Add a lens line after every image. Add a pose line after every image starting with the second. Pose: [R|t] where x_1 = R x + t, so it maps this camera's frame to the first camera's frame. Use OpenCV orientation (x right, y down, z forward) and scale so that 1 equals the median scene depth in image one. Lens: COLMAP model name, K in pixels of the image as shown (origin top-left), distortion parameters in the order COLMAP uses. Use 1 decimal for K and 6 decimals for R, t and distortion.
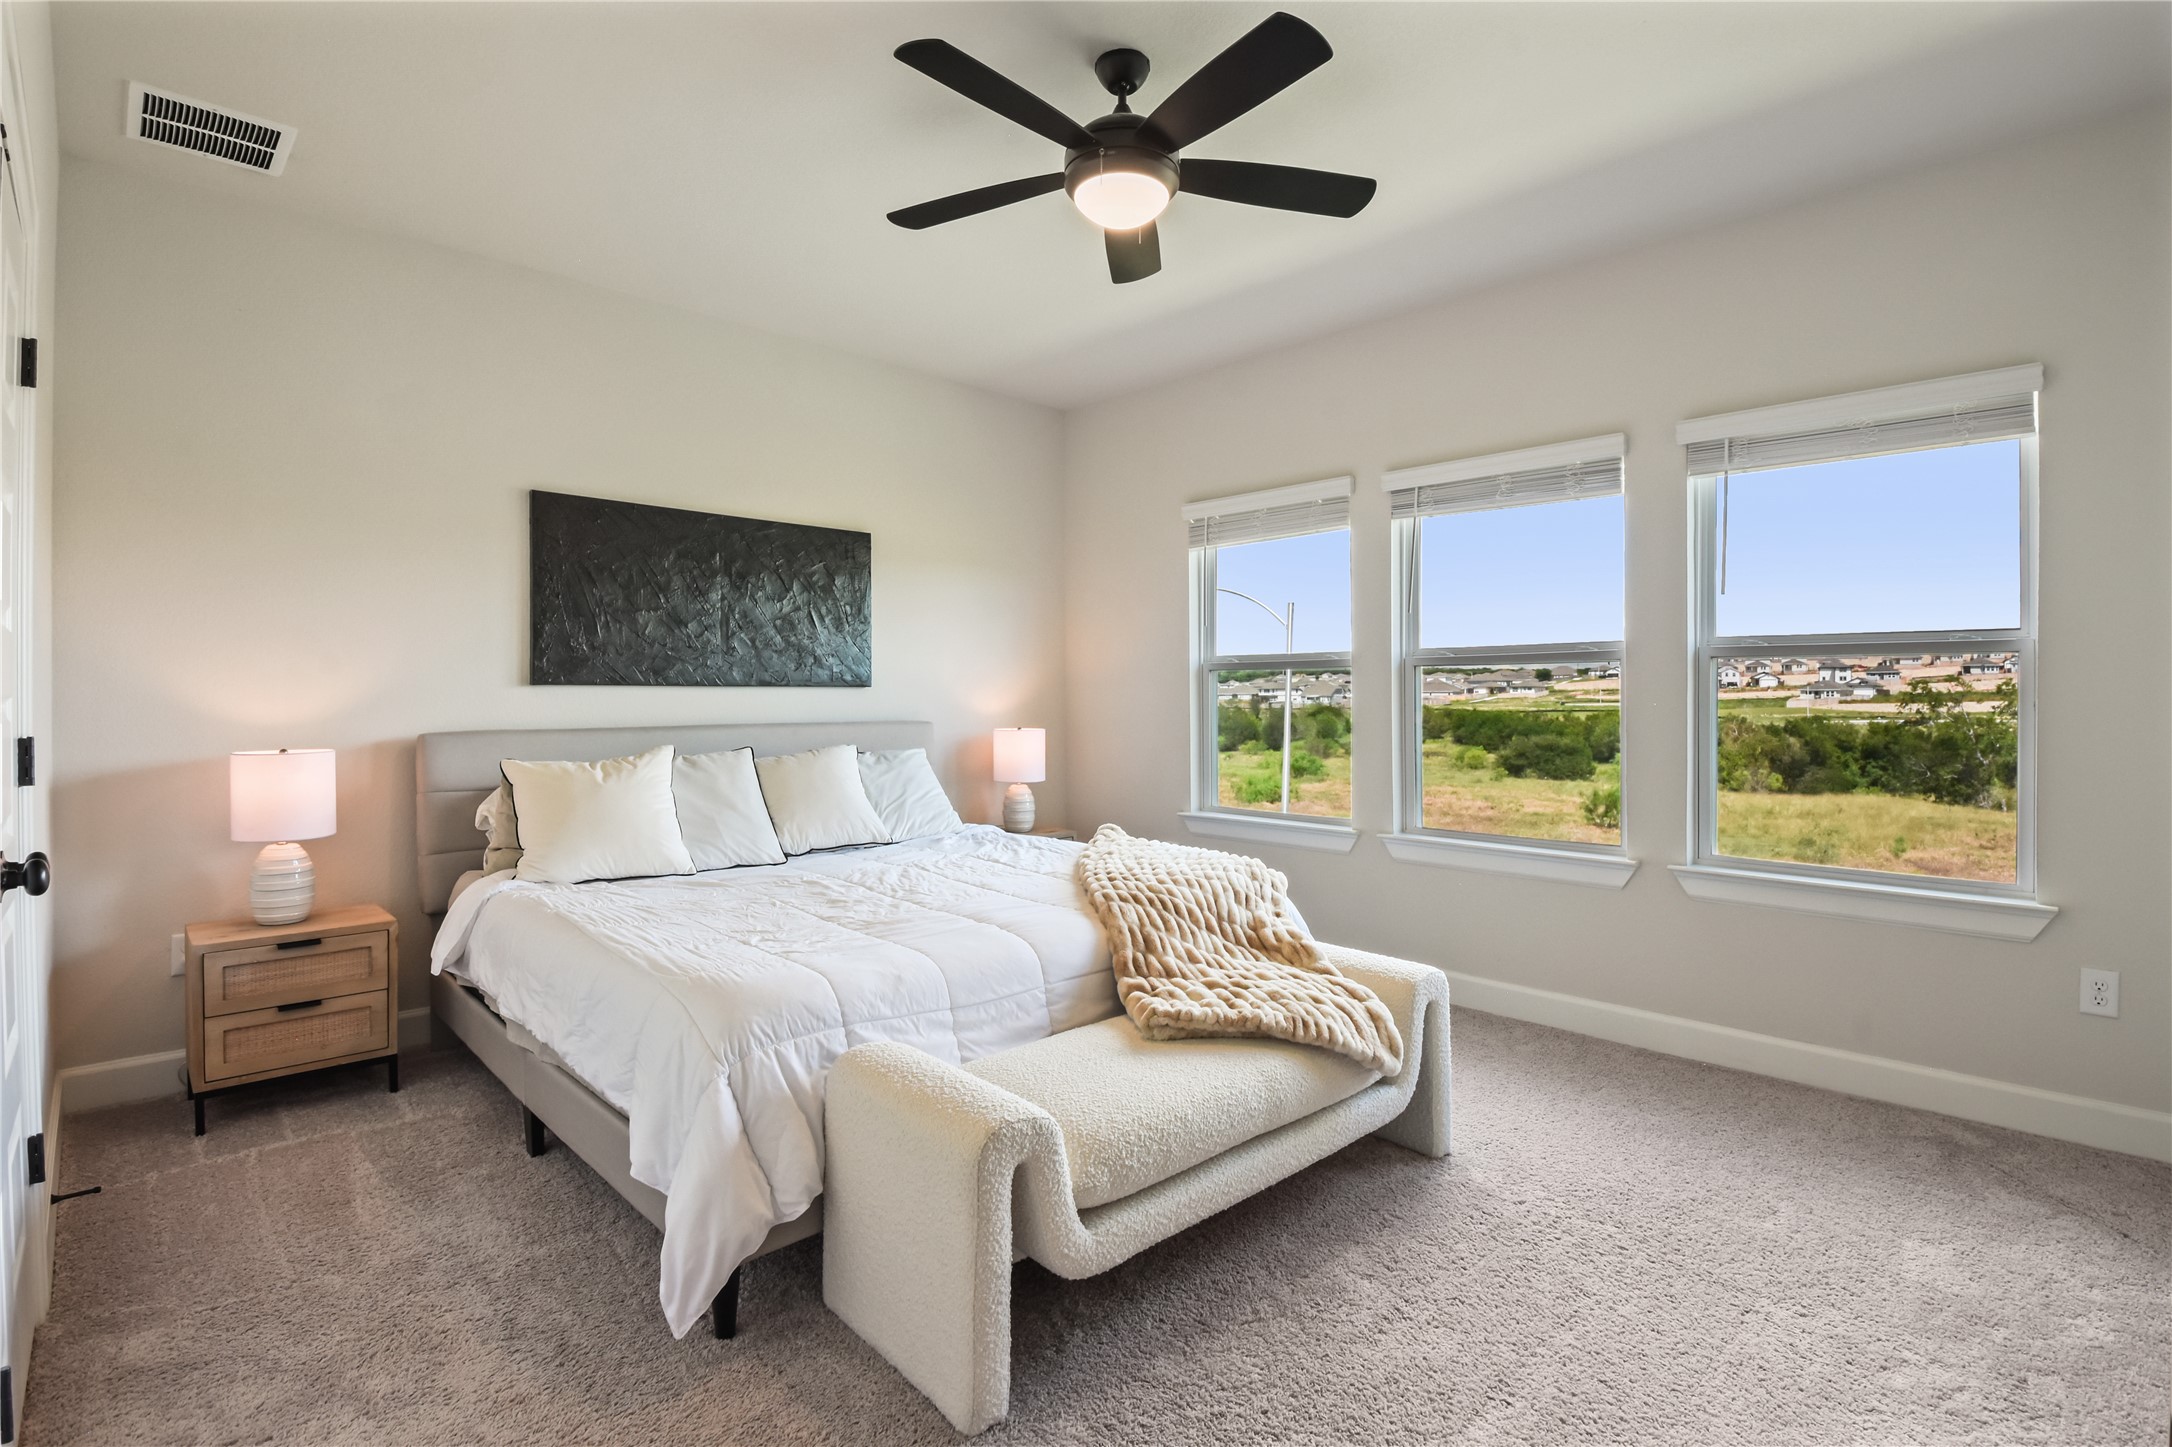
lens RADIAL K [[1035.3, 0, 1069.4], [0, 1035.3, 715.0], [0, 0, 1]] dist [0.002874, -0.001721]
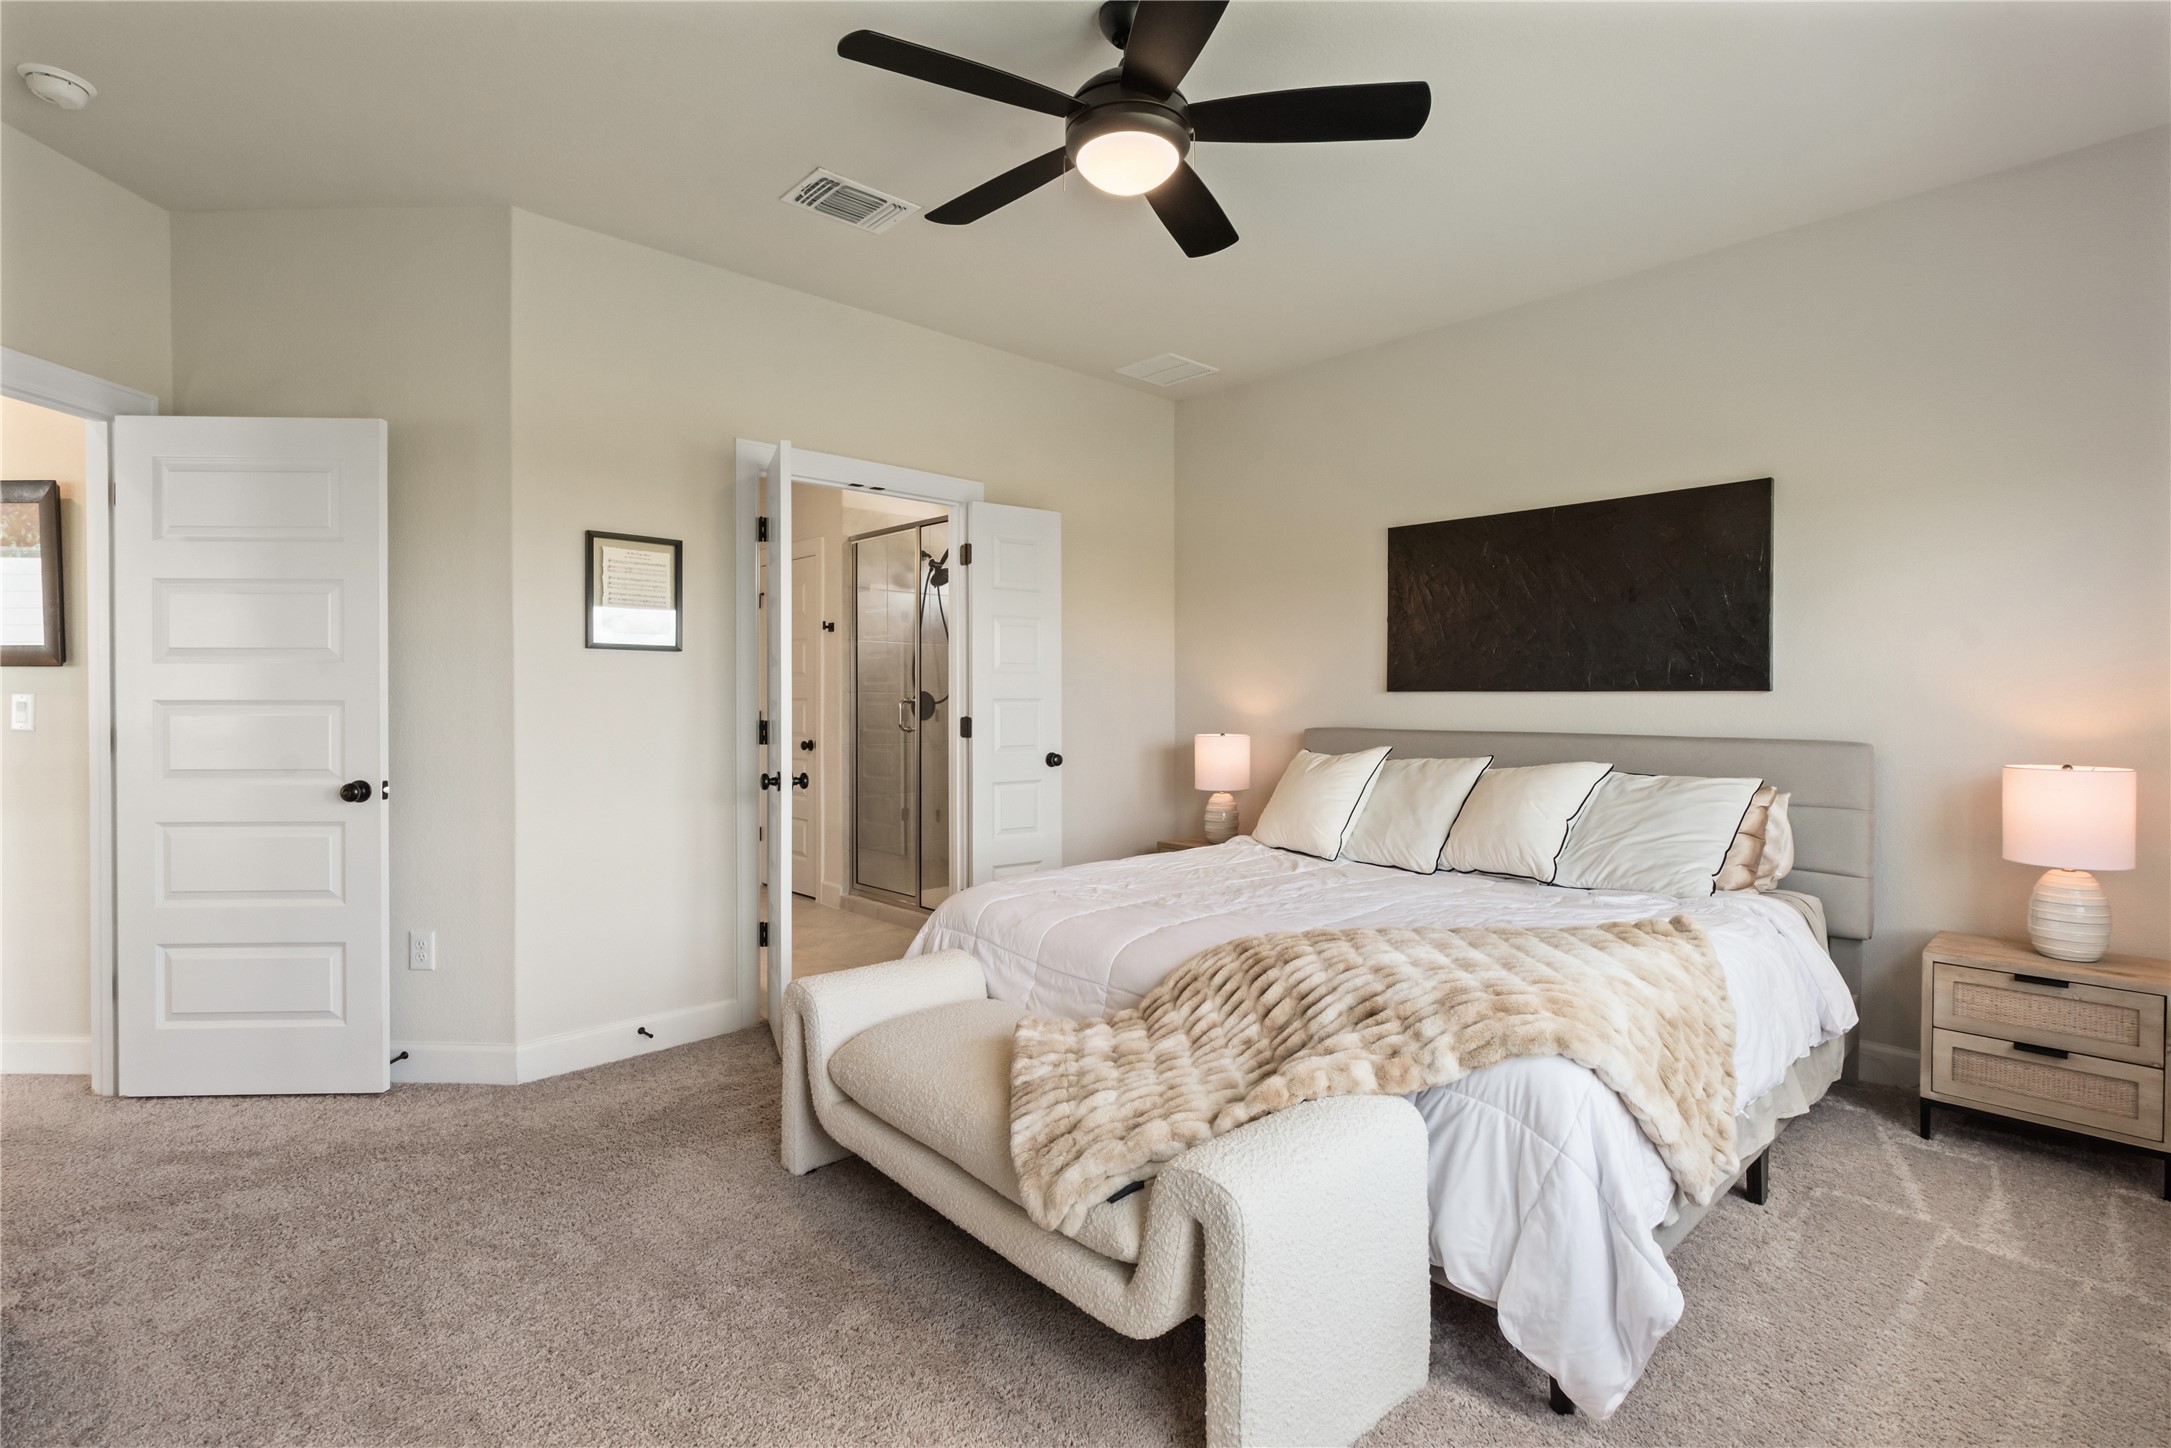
lens RADIAL K [[1034.8, 0, 1068.1], [0, 1034.8, 707.9], [0, 0, 1]] dist [0.002874, -0.001721]
pose [[-0.020813, 0.009000, -0.999743, 0.524483], [-0.024919, 0.999644, 0.009518, -0.010002], [0.999473, 0.025110, -0.020582, 0.517646]]
